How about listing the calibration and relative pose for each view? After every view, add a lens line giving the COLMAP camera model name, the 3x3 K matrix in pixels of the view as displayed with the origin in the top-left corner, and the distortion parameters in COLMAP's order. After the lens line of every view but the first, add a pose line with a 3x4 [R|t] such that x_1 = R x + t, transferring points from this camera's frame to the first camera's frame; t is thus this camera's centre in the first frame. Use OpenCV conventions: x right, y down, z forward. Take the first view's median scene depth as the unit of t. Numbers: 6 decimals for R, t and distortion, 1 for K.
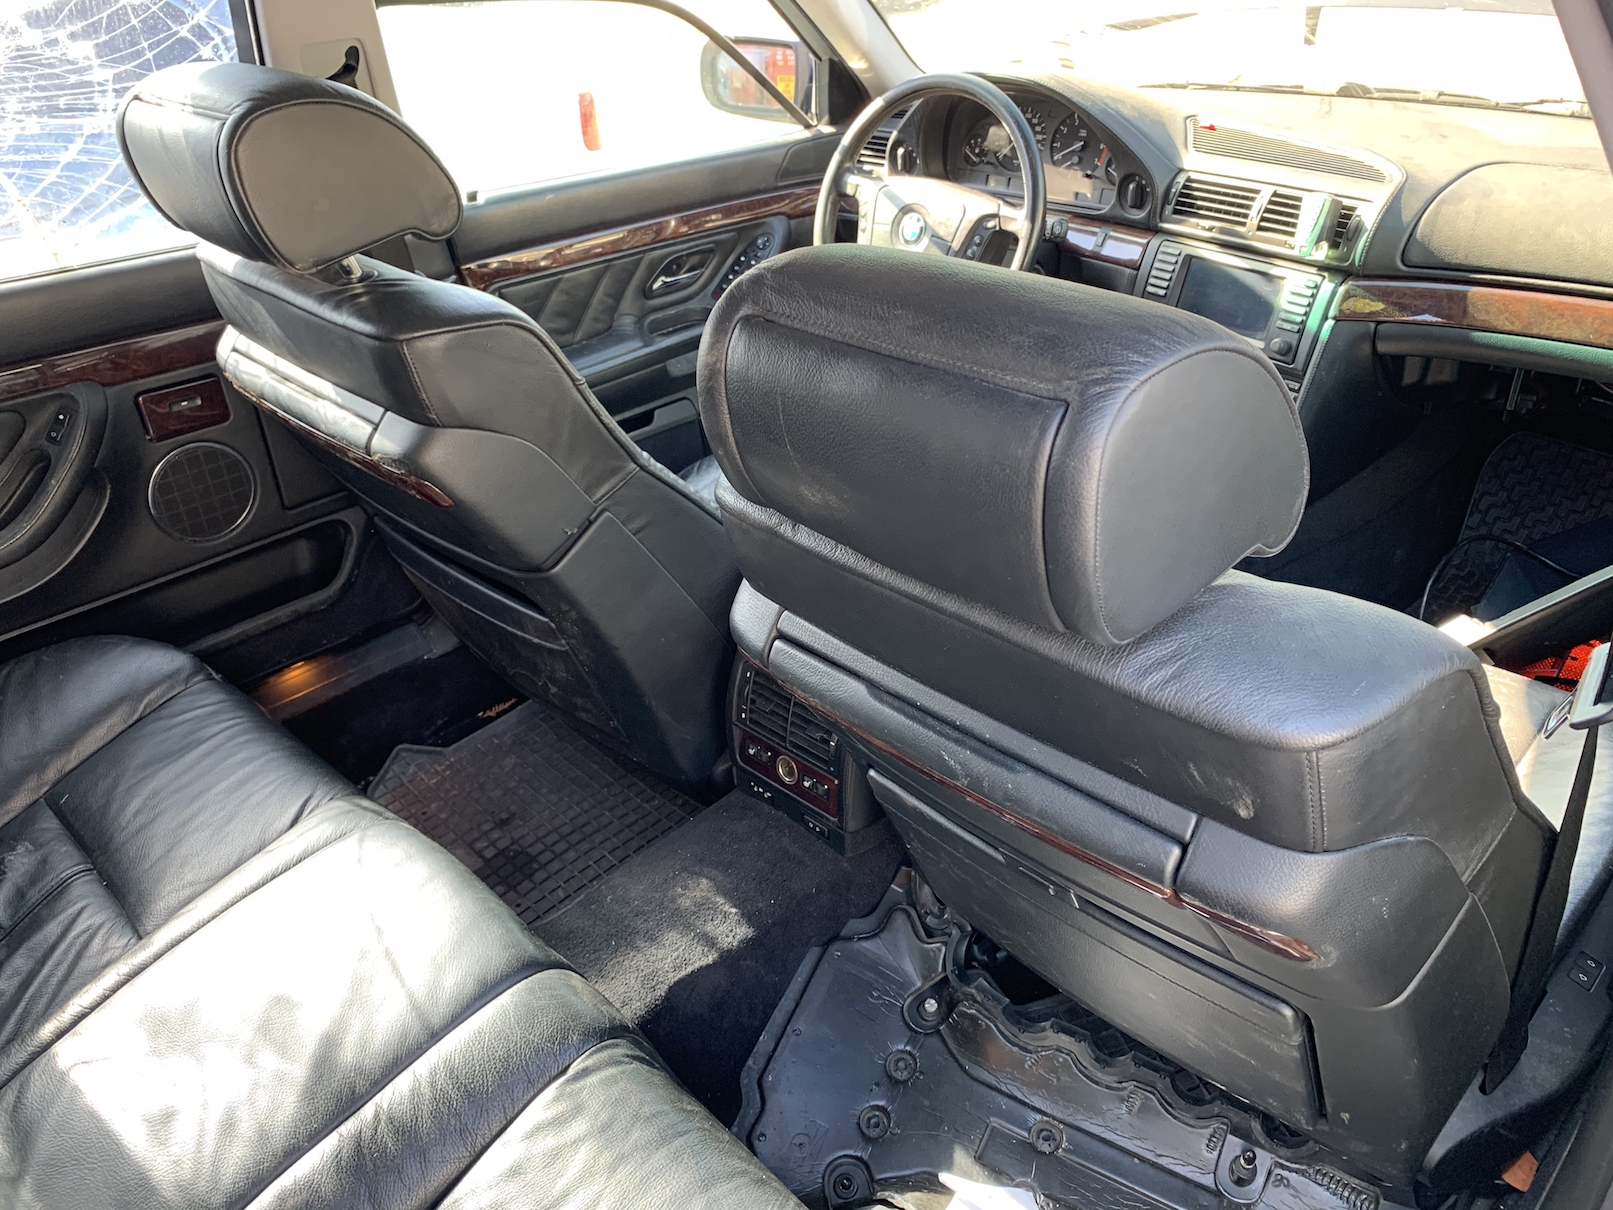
lens RADIAL K [[1255.2, 0, 800.4], [0, 1255.2, 598.3], [0, 0, 1]] dist [0.014128, -0.007533]
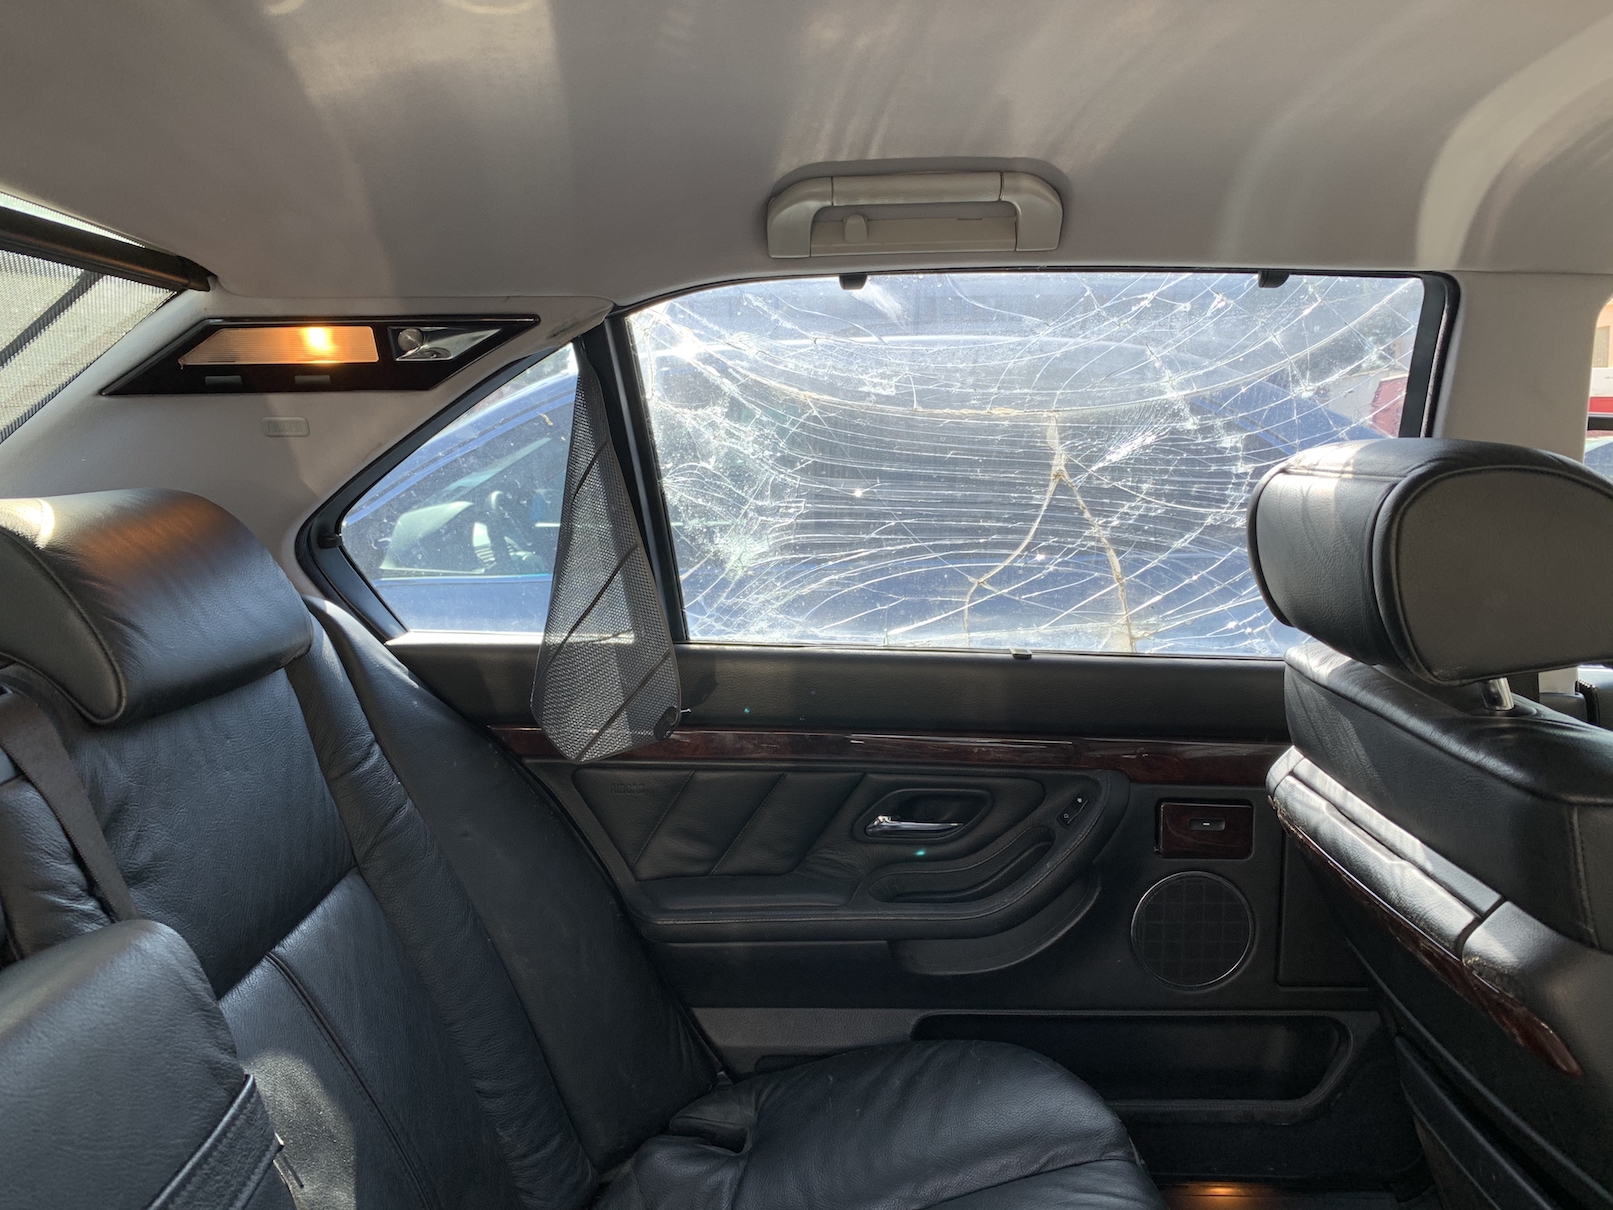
lens RADIAL K [[1255.2, 0, 798.8], [0, 1255.2, 601.1], [0, 0, 1]] dist [0.014128, -0.007533]
pose [[0.704567, 0.138530, -0.695985, -0.126117], [-0.384451, 0.898878, -0.210276, -0.004823], [0.596476, 0.415726, 0.686578, 0.209988]]
